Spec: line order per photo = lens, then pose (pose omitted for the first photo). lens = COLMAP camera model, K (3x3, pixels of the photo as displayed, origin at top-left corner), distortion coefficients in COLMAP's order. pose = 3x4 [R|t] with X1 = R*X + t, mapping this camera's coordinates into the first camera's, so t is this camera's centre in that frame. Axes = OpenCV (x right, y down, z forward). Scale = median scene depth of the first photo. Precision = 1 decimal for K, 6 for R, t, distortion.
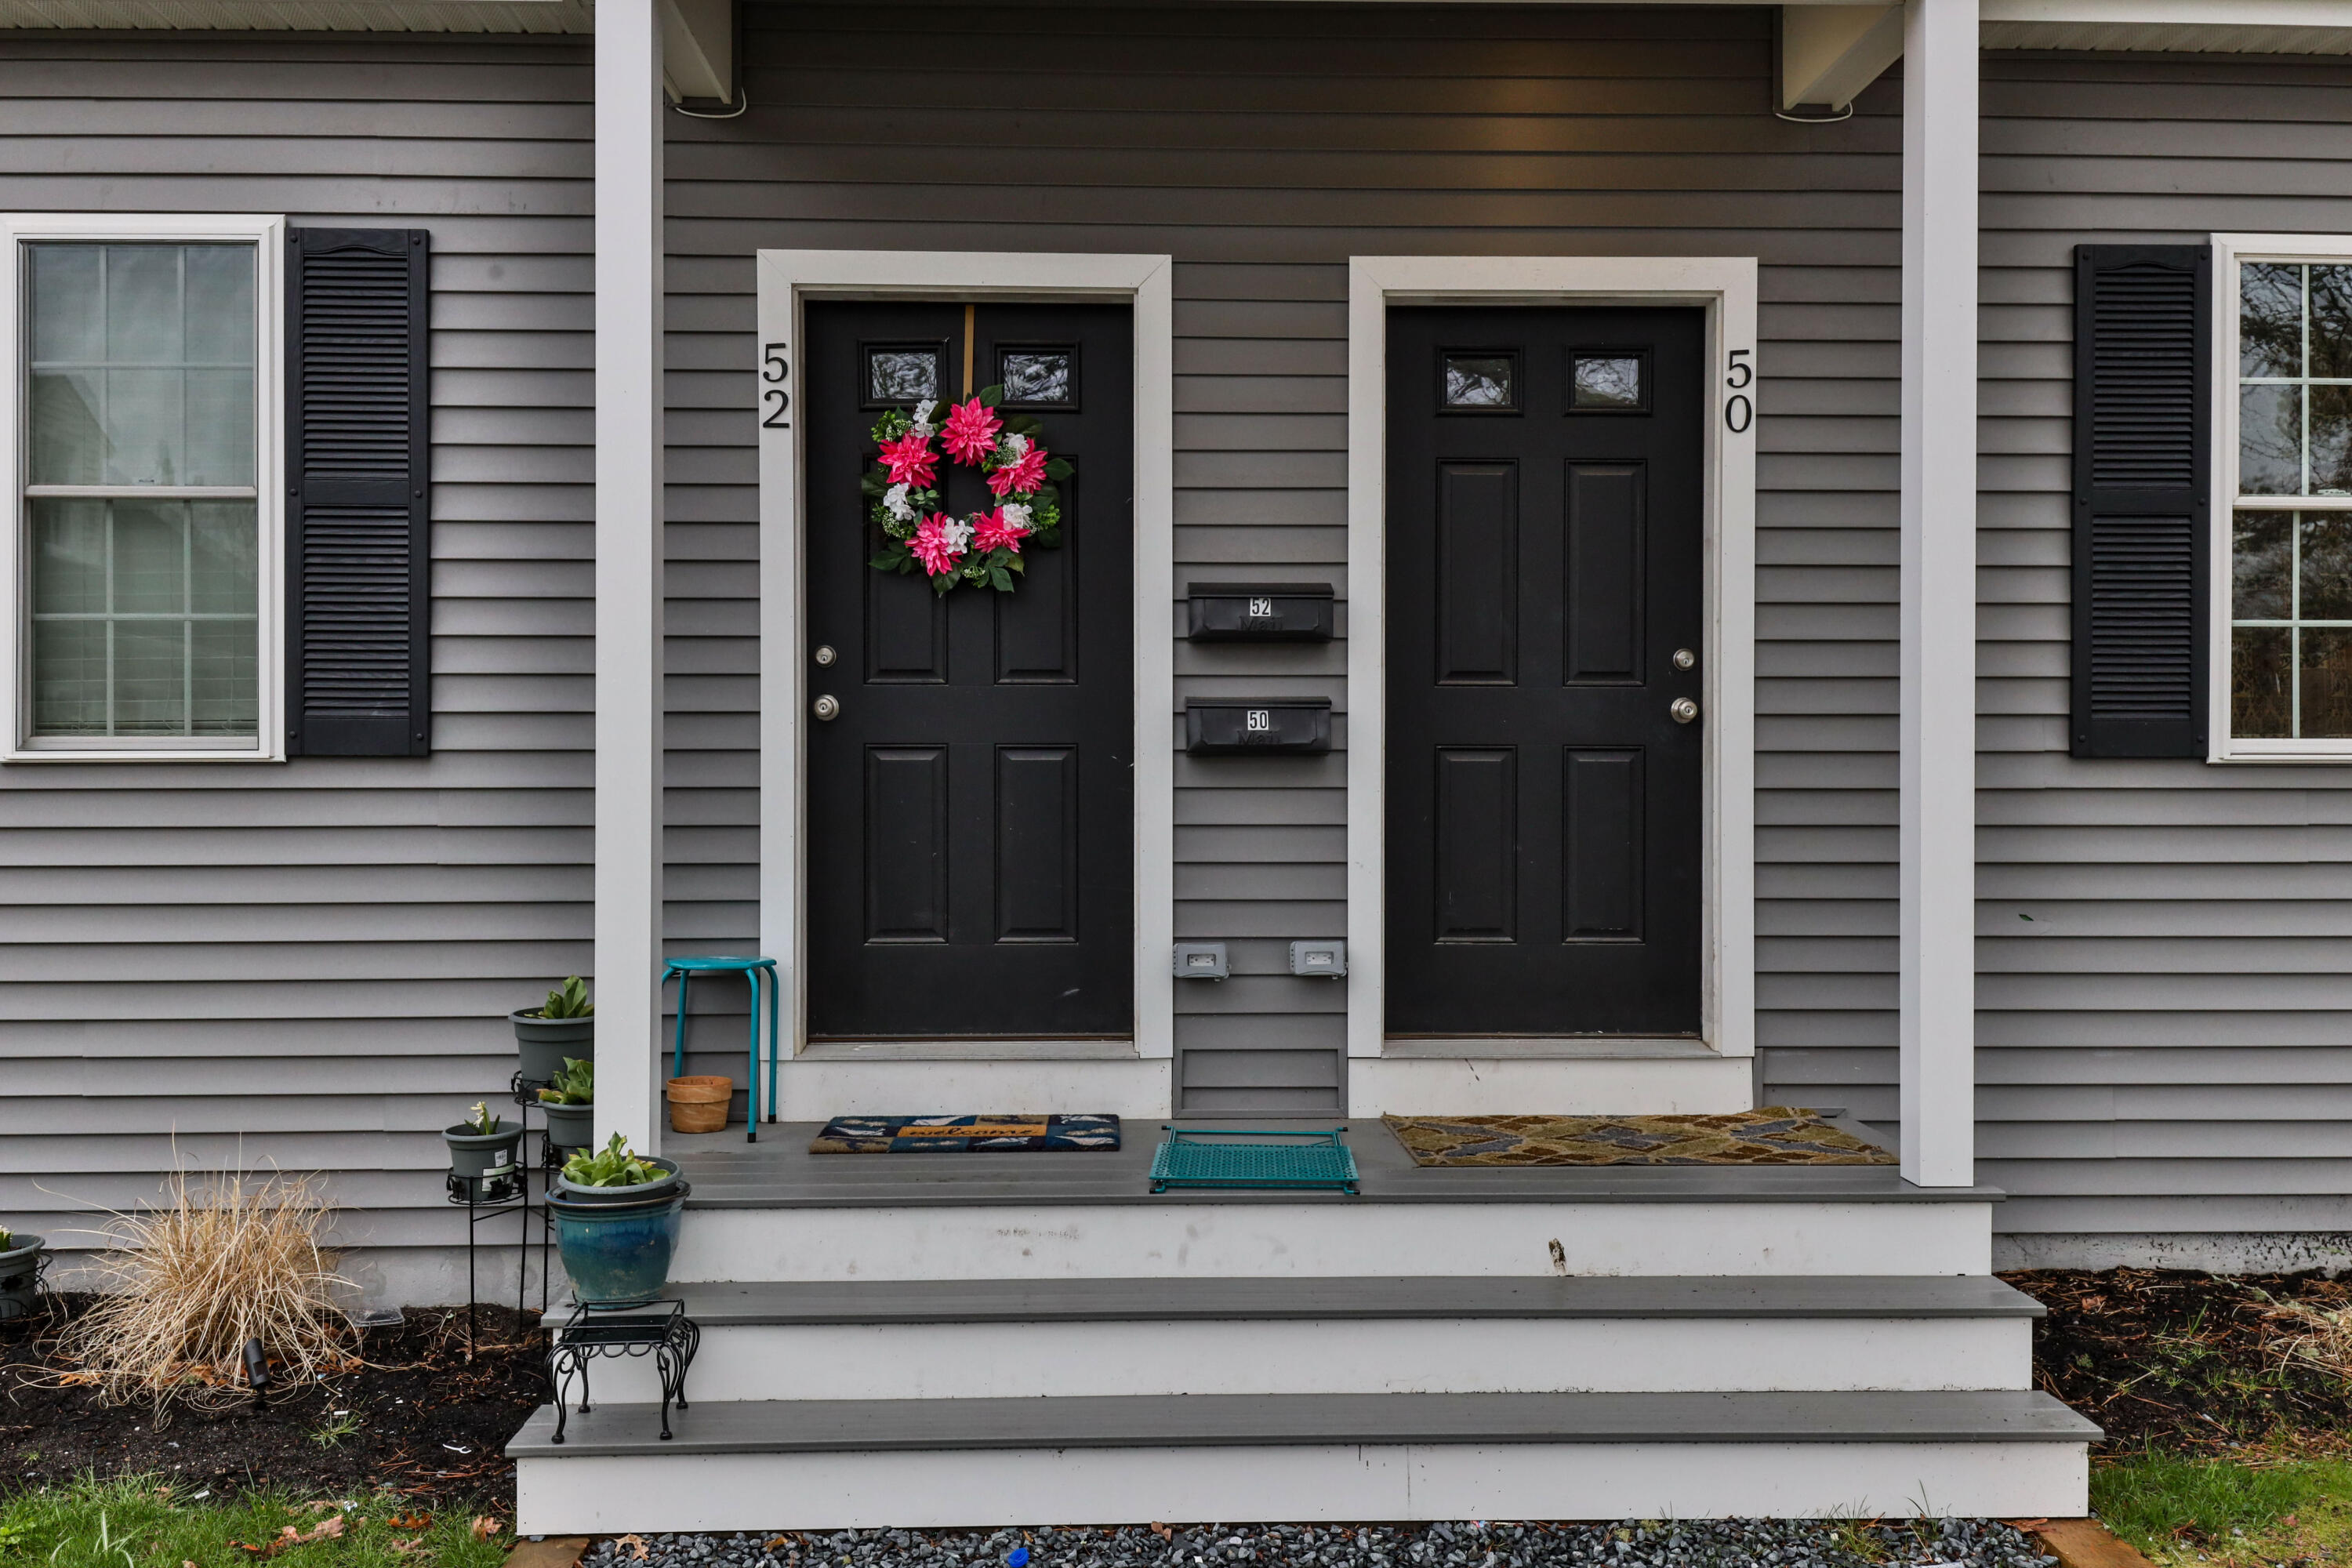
lens RADIAL K [[2157.9, 0, 1192.0], [0, 2157.9, 772.9], [0, 0, 1]] dist [0.052724, -0.012473]
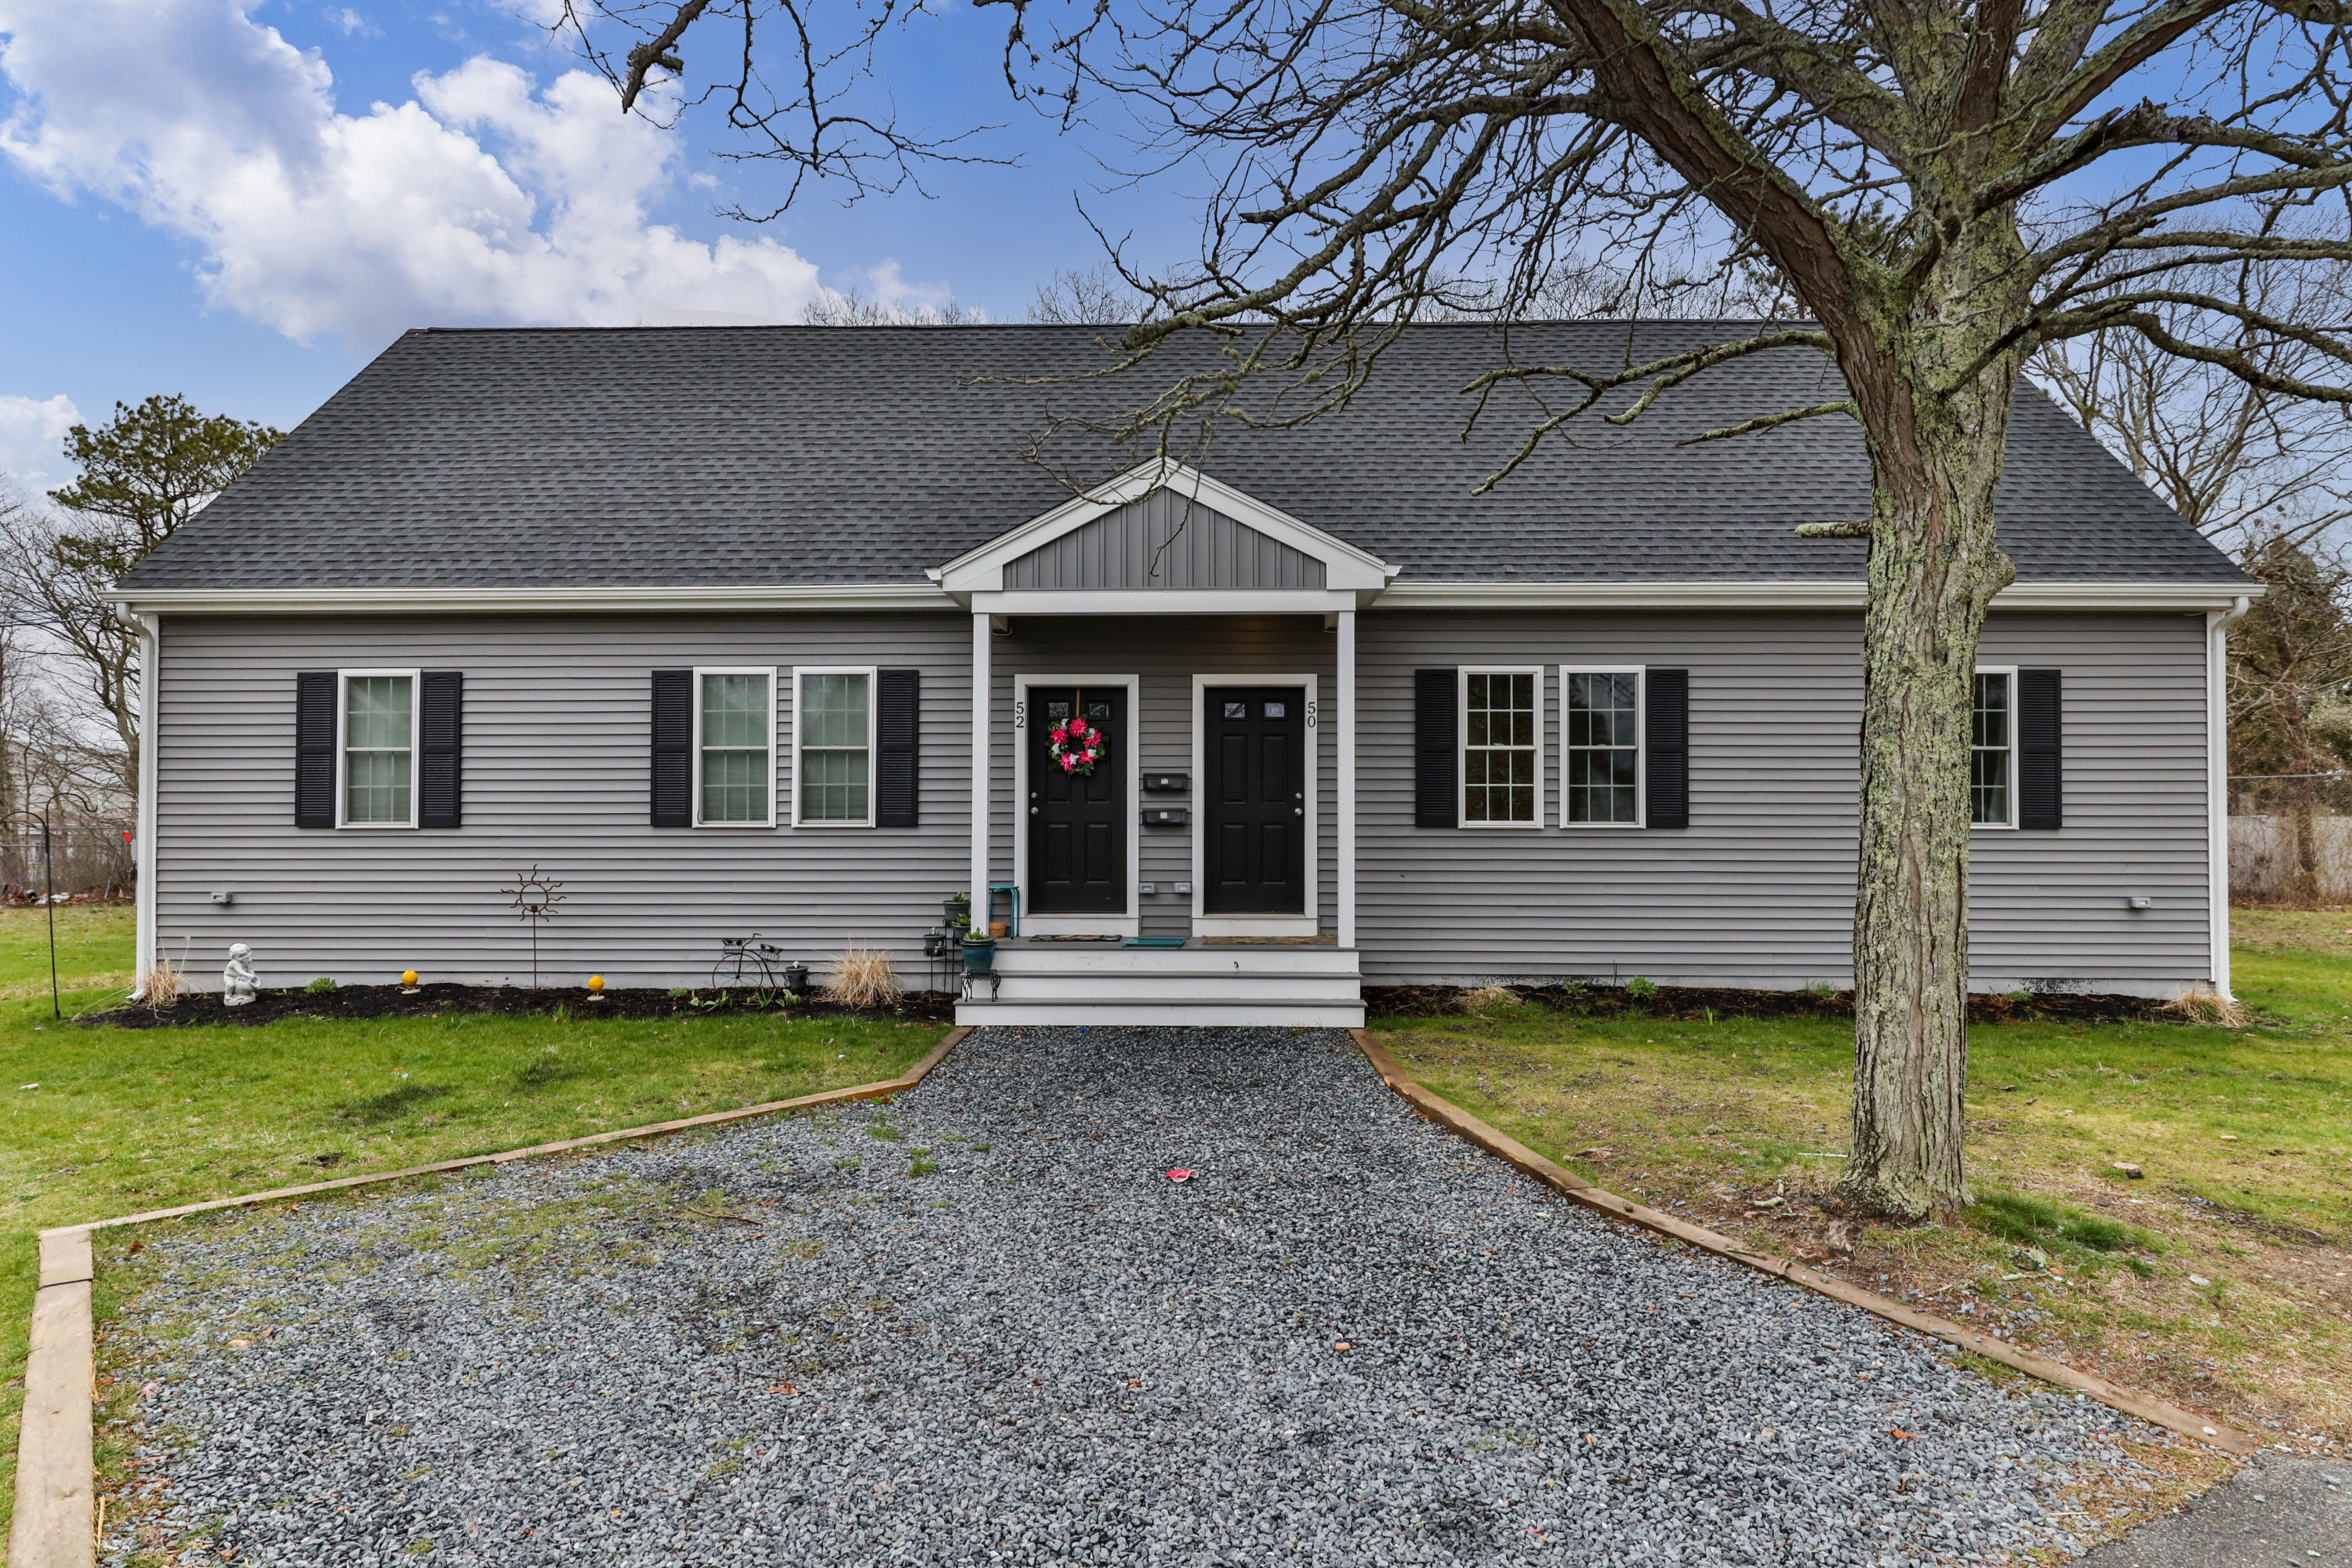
lens RADIAL K [[1293.6, 0, 1158.4], [0, 1293.6, 787.4], [0, 0, 1]] dist [0.002630, -0.001229]
pose [[0.997474, -0.001458, -0.071011, 0.160658], [-0.000970, 0.999416, -0.034149, 0.000583], [0.071019, 0.034131, 0.996891, -0.960560]]
